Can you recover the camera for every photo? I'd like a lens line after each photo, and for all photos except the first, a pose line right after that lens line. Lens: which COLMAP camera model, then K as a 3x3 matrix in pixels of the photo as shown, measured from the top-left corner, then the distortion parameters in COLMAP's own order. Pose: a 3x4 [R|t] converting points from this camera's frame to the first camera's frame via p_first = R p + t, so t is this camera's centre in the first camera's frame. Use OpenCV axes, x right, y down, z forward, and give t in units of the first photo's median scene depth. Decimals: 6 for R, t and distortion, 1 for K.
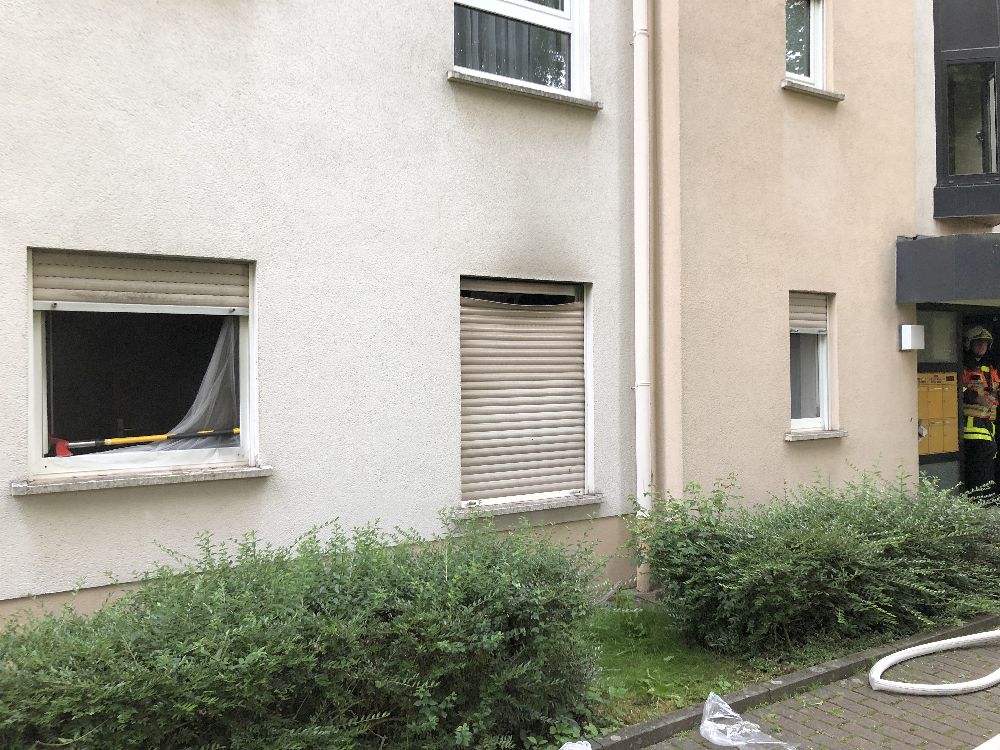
lens RADIAL K [[823.0, 0, 507.7], [0, 823.0, 367.1], [0, 0, 1]] dist [0.035634, -0.041093]
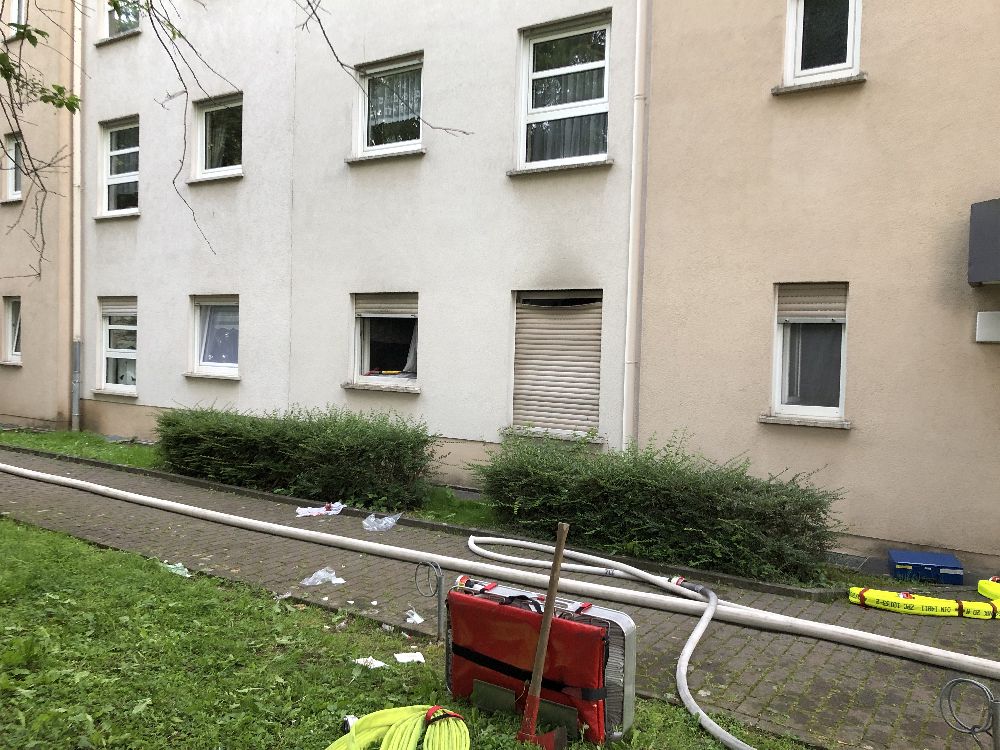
lens RADIAL K [[823.0, 0, 488.0], [0, 823.0, 370.6], [0, 0, 1]] dist [0.035634, -0.041093]
pose [[0.391697, 0.052280, -0.918608, 1.387762], [-0.023937, 0.998626, 0.046627, -0.024232], [0.919783, 0.003725, 0.392410, 0.274758]]
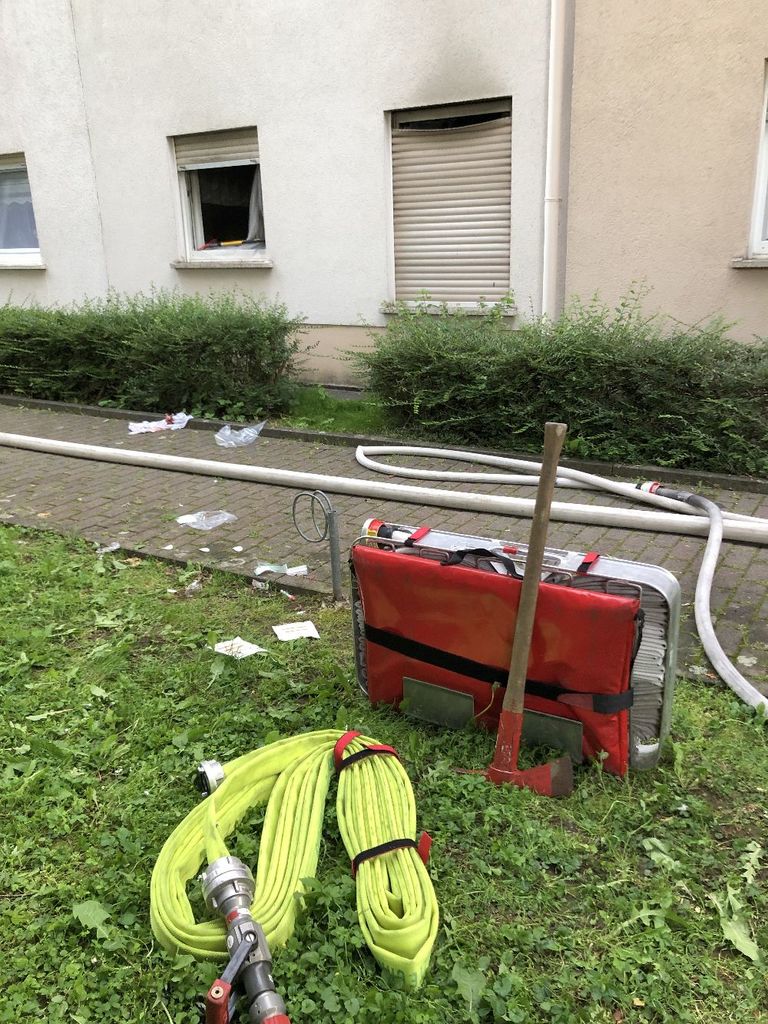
lens RADIAL K [[842.8, 0, 383.2], [0, 842.8, 508.7], [0, 0, 1]] dist [0.035634, -0.041093]
pose [[0.434694, 0.278657, -0.856383, 1.121658], [0.035000, 0.944980, 0.325251, 0.035823], [0.899898, -0.171358, 0.401024, 0.360938]]
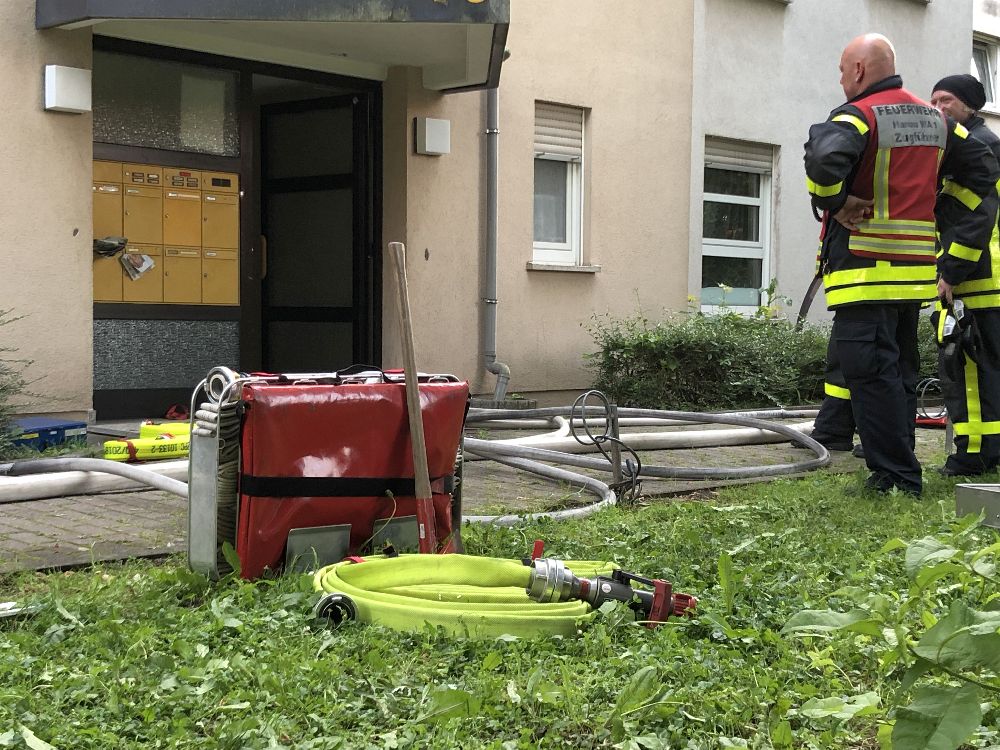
lens RADIAL K [[1456.6, 0, 496.8], [0, 1456.6, 378.1], [0, 0, 1]] dist [0.047884, 0.000000]
pose [[0.977028, 0.012870, 0.212723, 0.746684], [-0.023596, 0.998570, 0.047962, 0.147800], [-0.211802, -0.051880, 0.975935, -0.122279]]
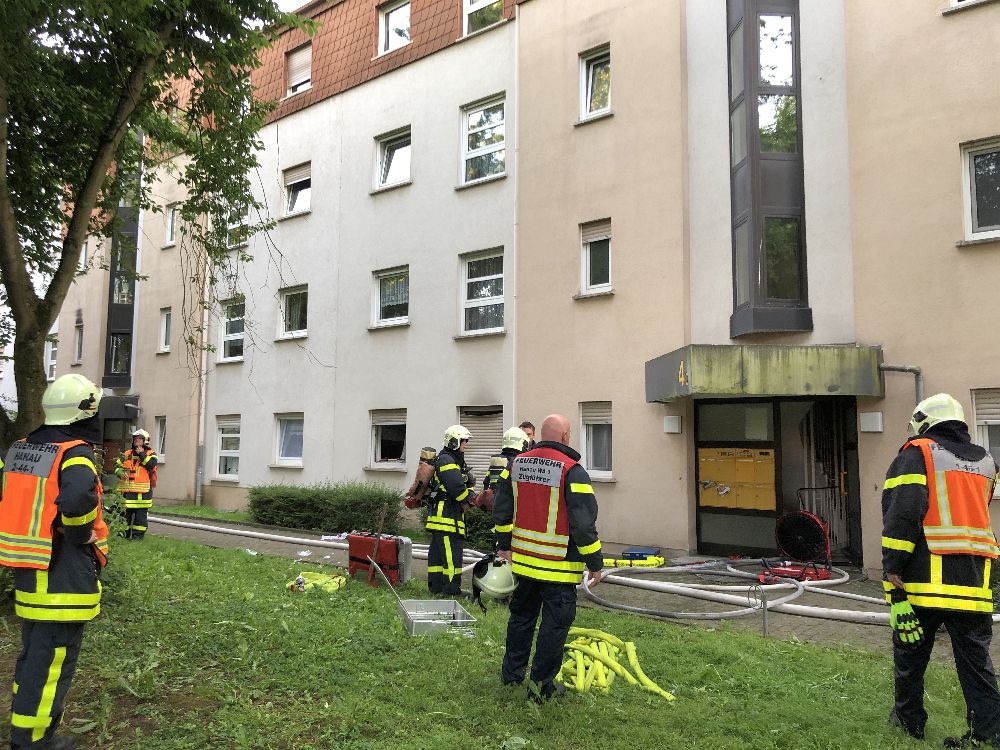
lens RADIAL K [[823.0, 0, 495.4], [0, 823.0, 372.2], [0, 0, 1]] dist [0.035634, -0.041093]
pose [[0.288370, -0.072462, -0.954773, 2.482831], [-0.006180, 0.996971, -0.077531, -0.015034], [0.957499, 0.028258, 0.287048, 0.303020]]
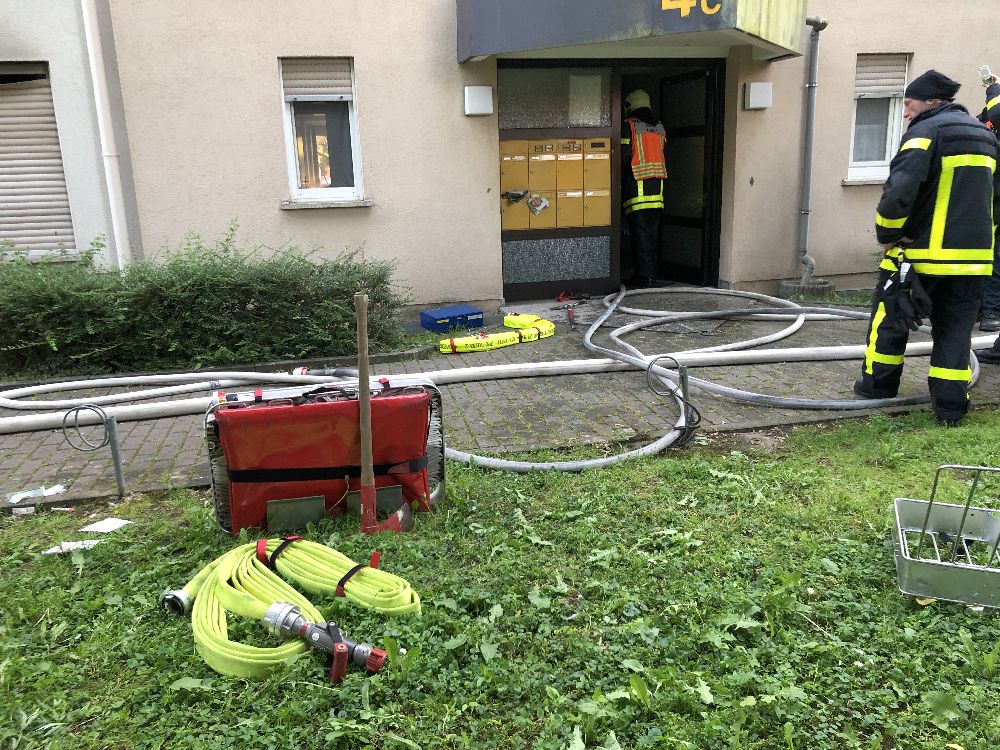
lens RADIAL K [[823.0, 0, 504.9], [0, 823.0, 373.1], [0, 0, 1]] dist [0.035634, -0.041093]
pose [[0.943094, 0.065232, -0.326065, 1.112279], [0.021716, 0.966395, 0.256145, 0.031957], [0.331816, -0.248649, 0.909984, 0.092898]]
